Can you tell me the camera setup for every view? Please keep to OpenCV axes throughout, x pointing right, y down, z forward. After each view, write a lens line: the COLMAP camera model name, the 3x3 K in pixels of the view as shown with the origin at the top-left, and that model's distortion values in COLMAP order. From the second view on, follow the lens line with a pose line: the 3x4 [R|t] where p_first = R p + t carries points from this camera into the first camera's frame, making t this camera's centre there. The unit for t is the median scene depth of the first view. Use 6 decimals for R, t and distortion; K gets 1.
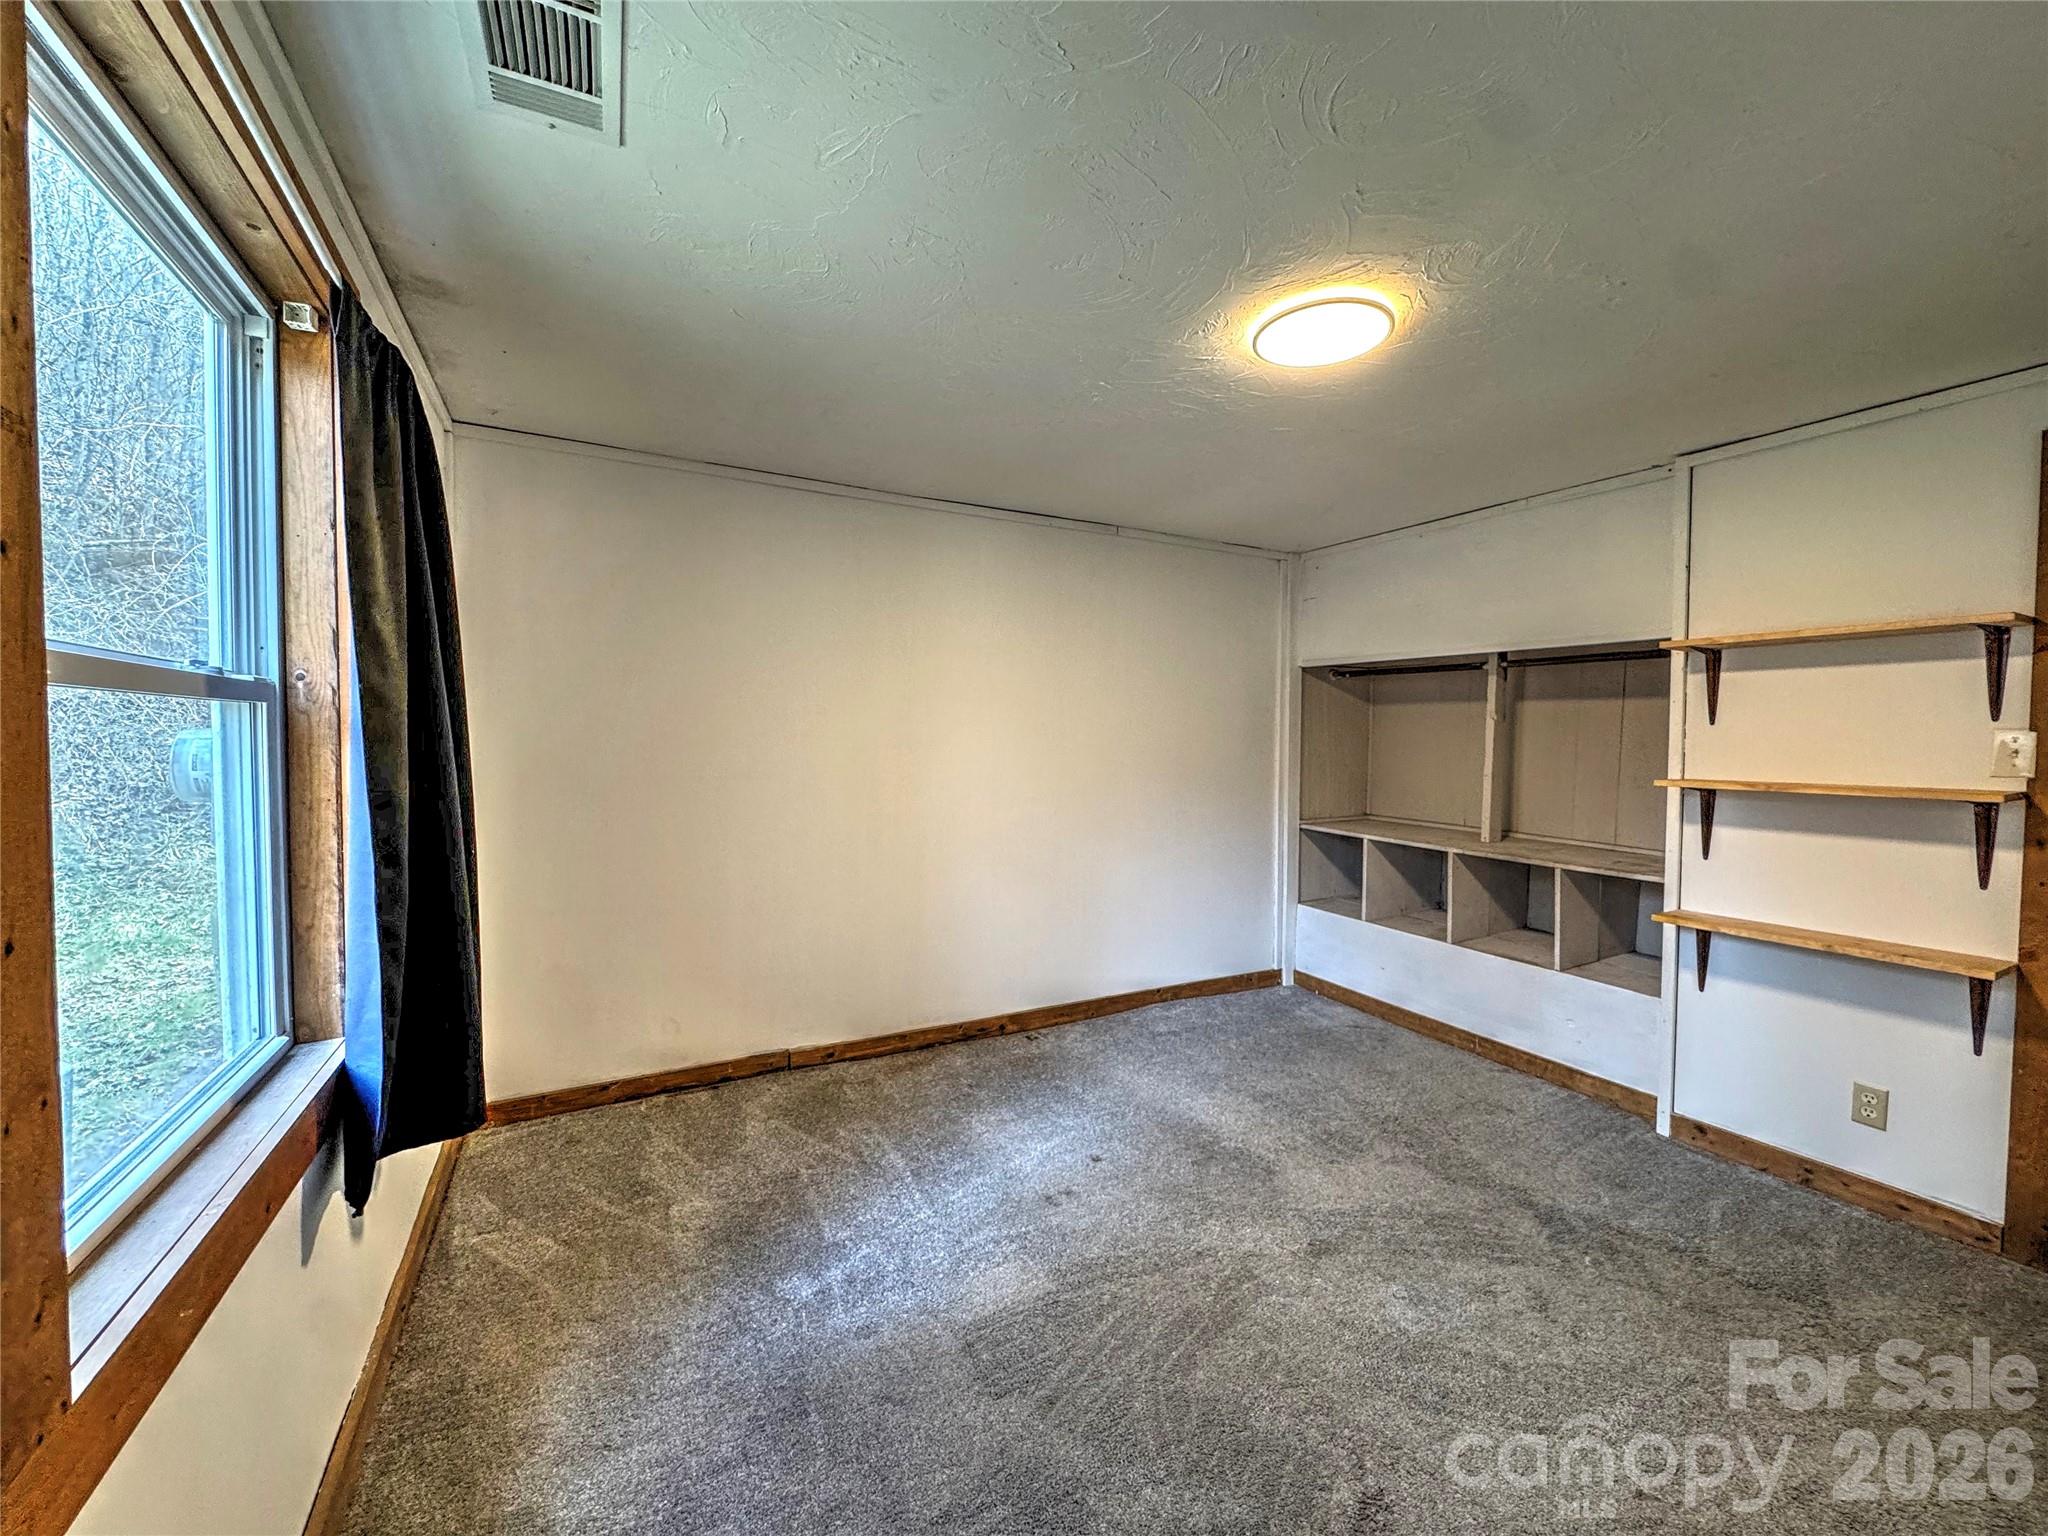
lens RADIAL K [[821.5, 0, 1020.9], [0, 821.5, 771.4], [0, 0, 1]] dist [-0.000562, -0.000007]
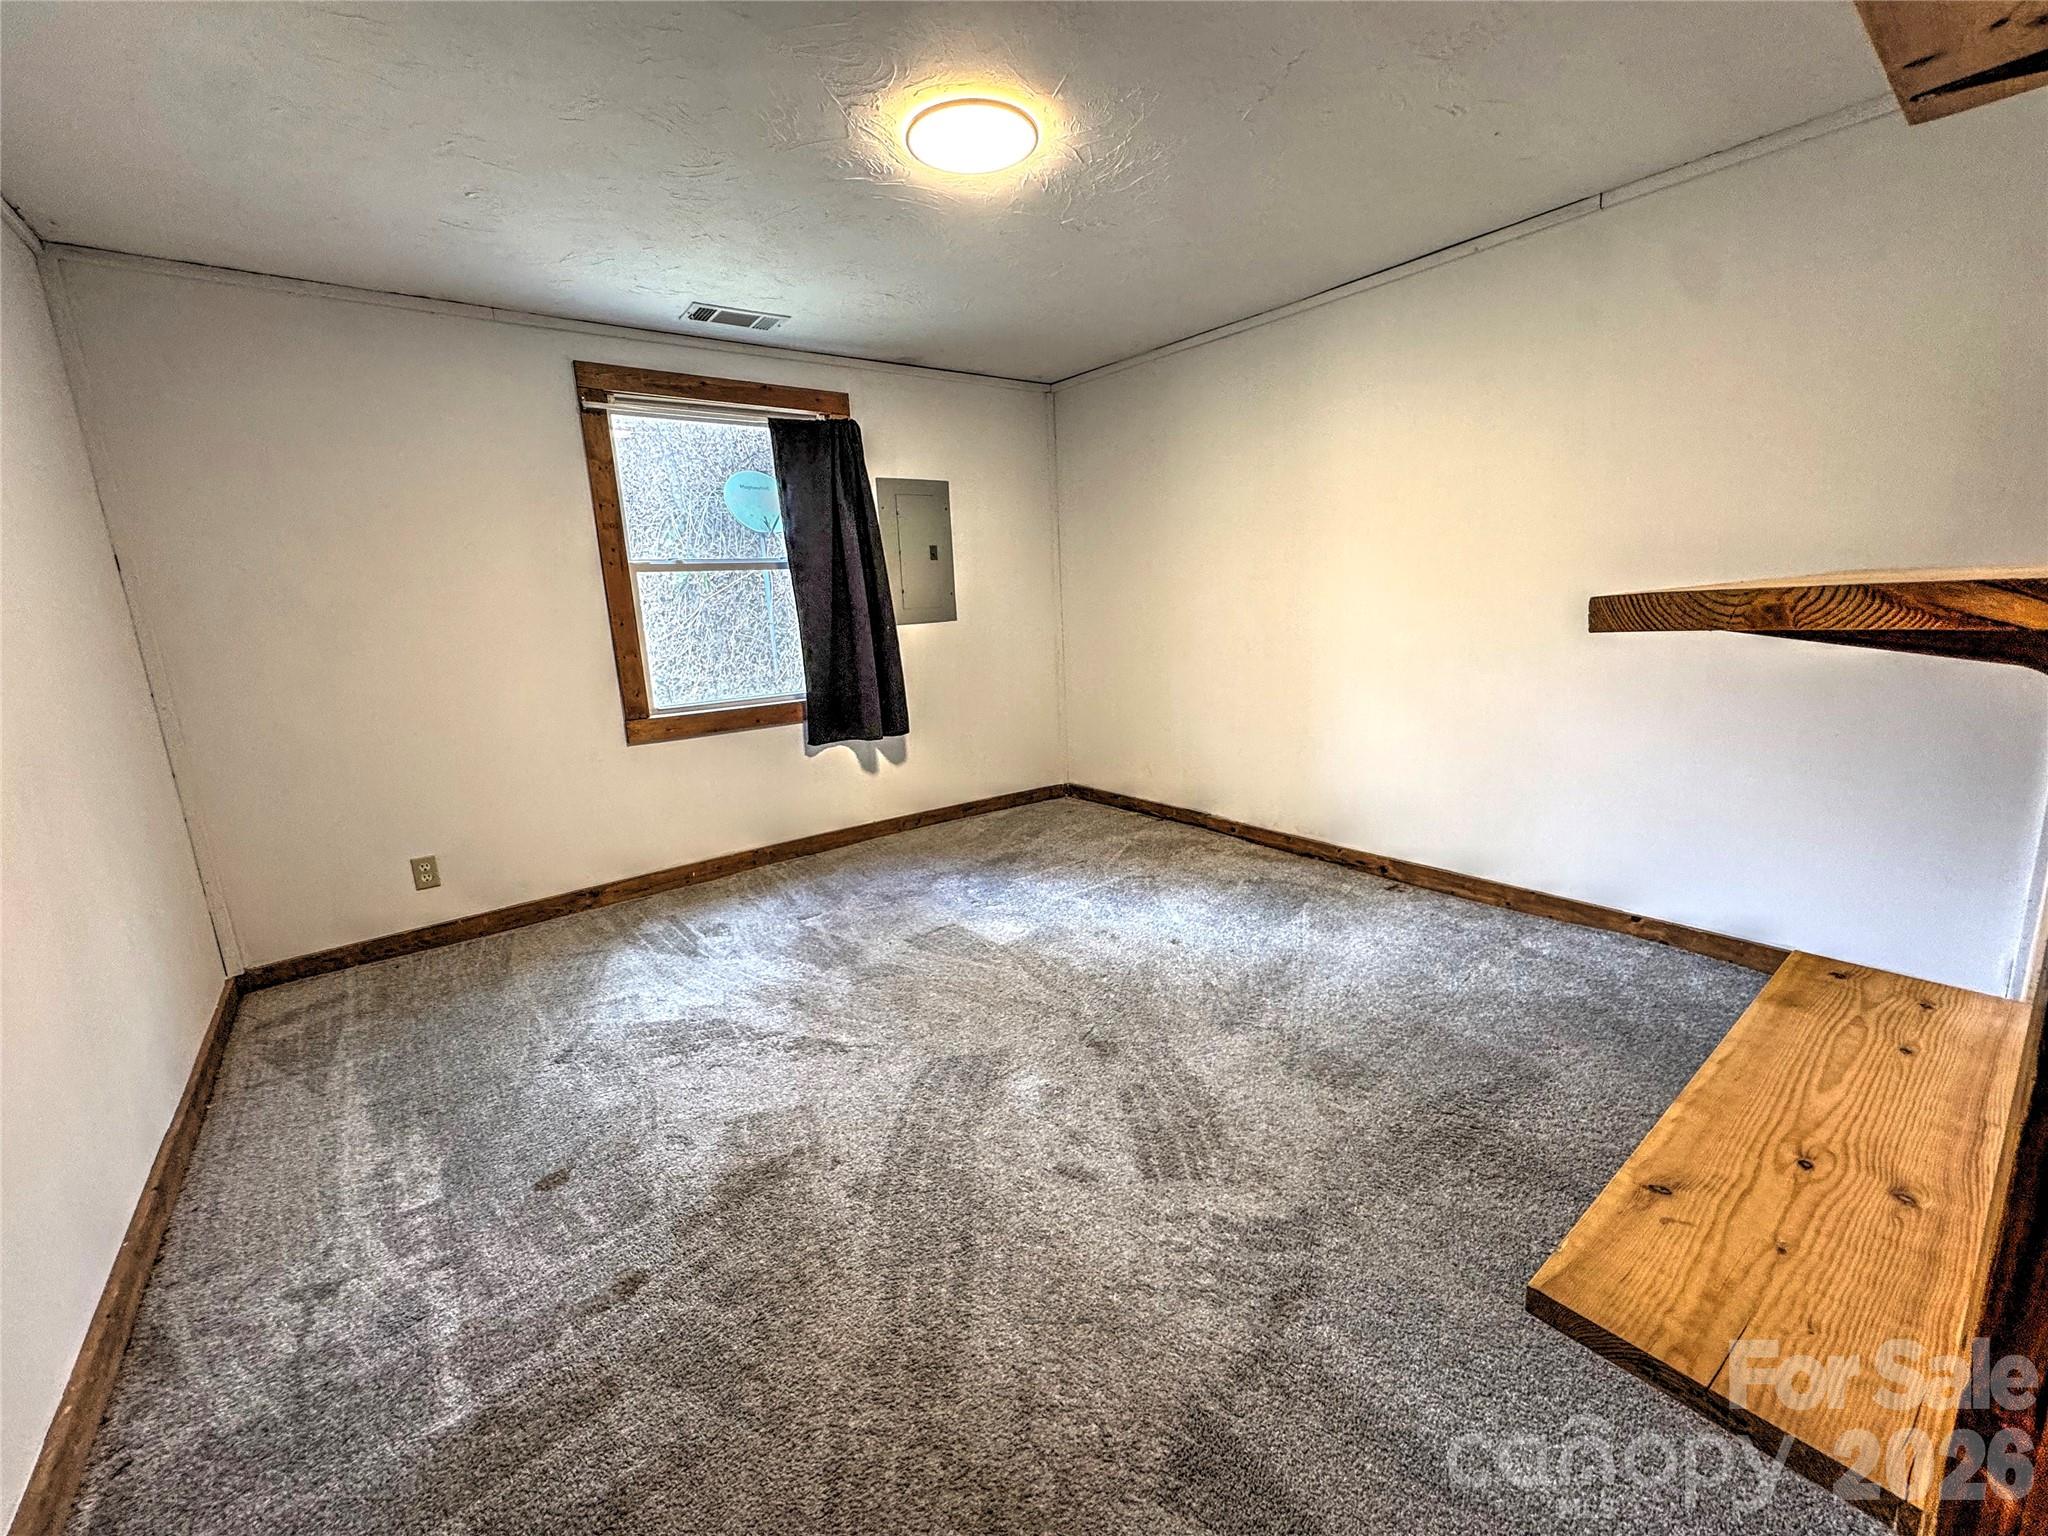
lens RADIAL K [[821.5, 0, 1016.2], [0, 821.5, 760.5], [0, 0, 1]] dist [-0.000562, -0.000007]
pose [[0.161727, 0.184096, -0.969512, 0.943833], [0.004298, 0.982304, 0.187242, 0.019366], [0.986826, -0.034449, 0.158074, 0.538803]]
